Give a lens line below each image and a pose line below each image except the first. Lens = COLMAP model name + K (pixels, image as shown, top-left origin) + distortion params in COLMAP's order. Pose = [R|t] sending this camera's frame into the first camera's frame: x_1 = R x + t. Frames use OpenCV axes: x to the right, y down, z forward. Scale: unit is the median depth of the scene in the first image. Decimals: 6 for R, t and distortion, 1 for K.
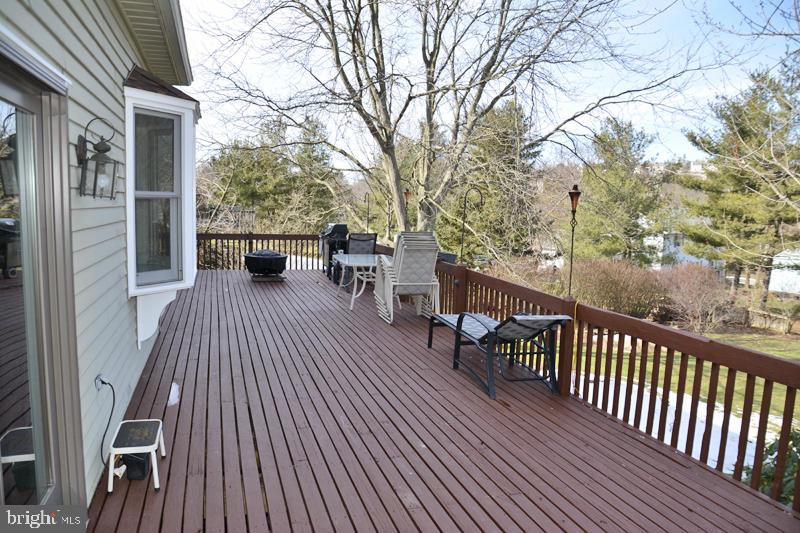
lens RADIAL K [[565.0, 0, 389.3], [0, 565.0, 278.4], [0, 0, 1]] dist [-0.128792, 0.074855]
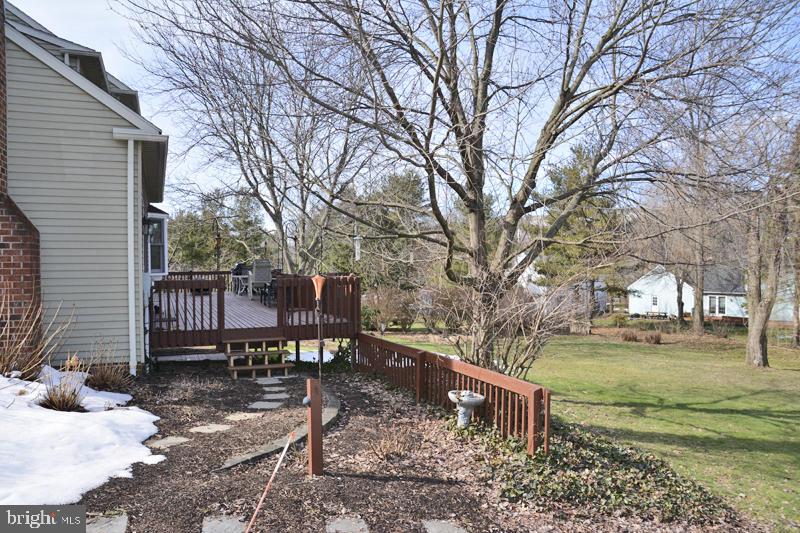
lens RADIAL K [[565.0, 0, 389.3], [0, 565.0, 278.4], [0, 0, 1]] dist [-0.128792, 0.074855]
pose [[0.995113, -0.043162, 0.088810, 0.165835], [0.051930, 0.993740, -0.098911, 0.113637], [-0.083985, 0.103039, 0.991125, -0.599868]]
